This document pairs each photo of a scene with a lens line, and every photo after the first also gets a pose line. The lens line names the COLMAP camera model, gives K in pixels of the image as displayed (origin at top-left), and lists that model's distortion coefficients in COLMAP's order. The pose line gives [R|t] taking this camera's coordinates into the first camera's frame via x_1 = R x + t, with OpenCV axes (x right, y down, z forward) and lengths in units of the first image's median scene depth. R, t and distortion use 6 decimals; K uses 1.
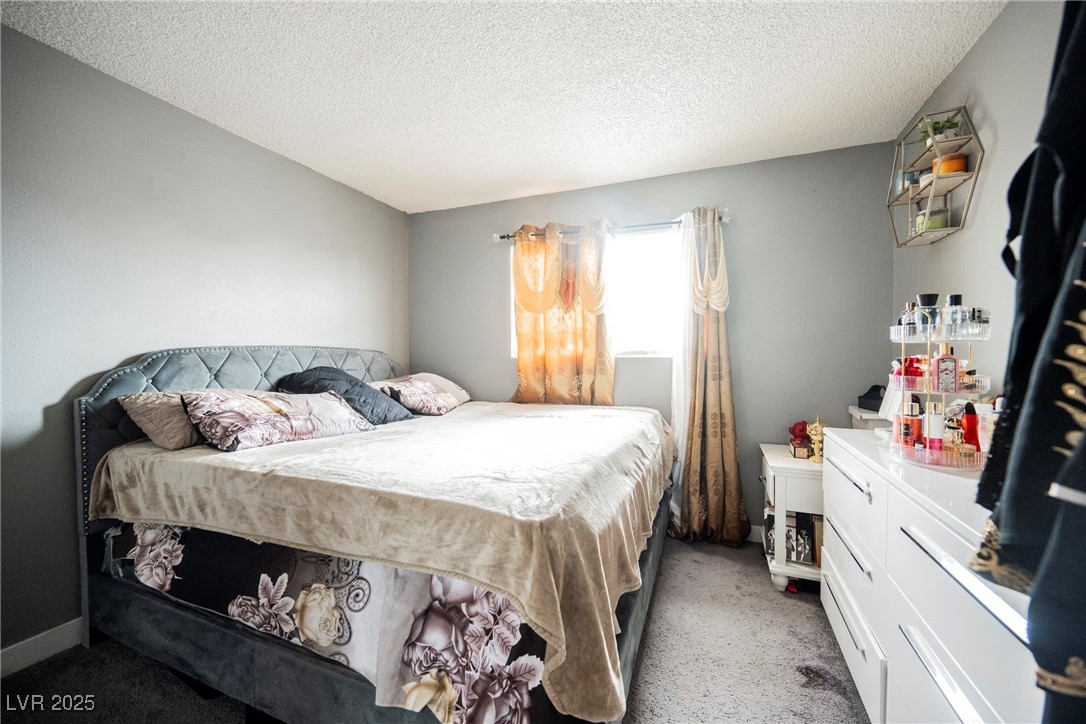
lens RADIAL K [[421.8, 0, 544.9], [0, 421.8, 363.1], [0, 0, 1]] dist [-0.000269, -0.000391]
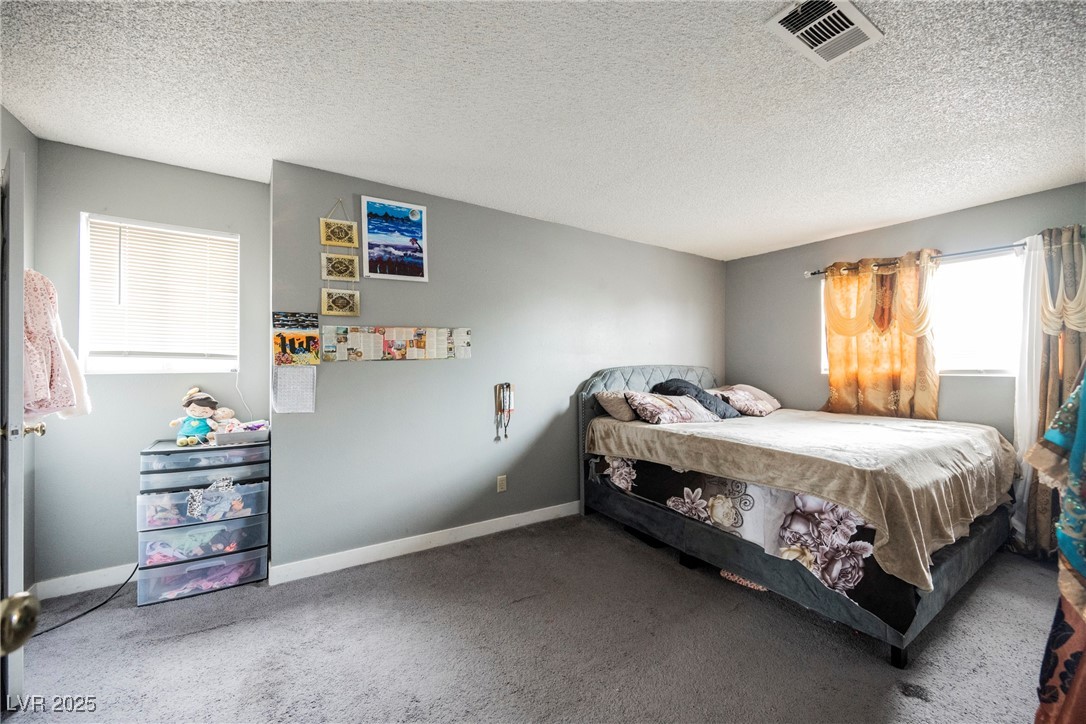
lens RADIAL K [[421.8, 0, 544.9], [0, 421.8, 363.1], [0, 0, 1]] dist [-0.000269, -0.000391]
pose [[0.819437, 0.001898, -0.573165, -0.075189], [-0.013105, 0.999795, -0.015426, -0.028093], [0.573019, 0.020152, 0.819294, -0.824520]]
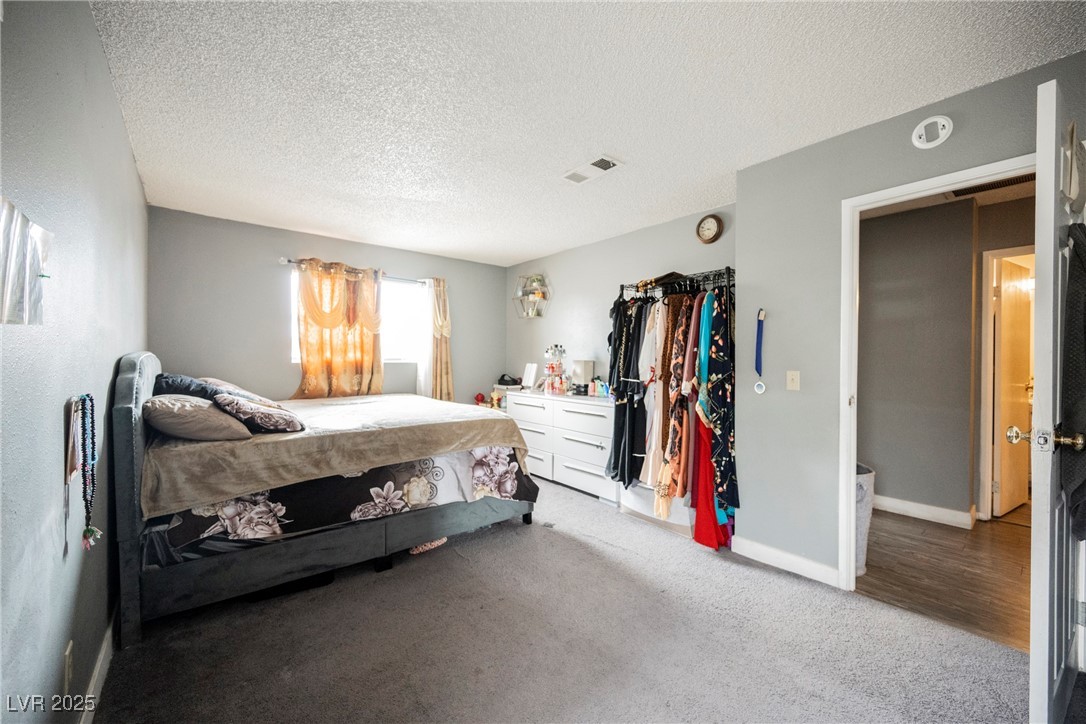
lens RADIAL K [[421.8, 0, 544.9], [0, 421.8, 363.1], [0, 0, 1]] dist [-0.000269, -0.000391]
pose [[0.477845, -0.005702, 0.878426, -1.580220], [0.008637, 0.999961, 0.001792, -0.014780], [-0.878402, 0.006730, 0.477876, -0.401034]]
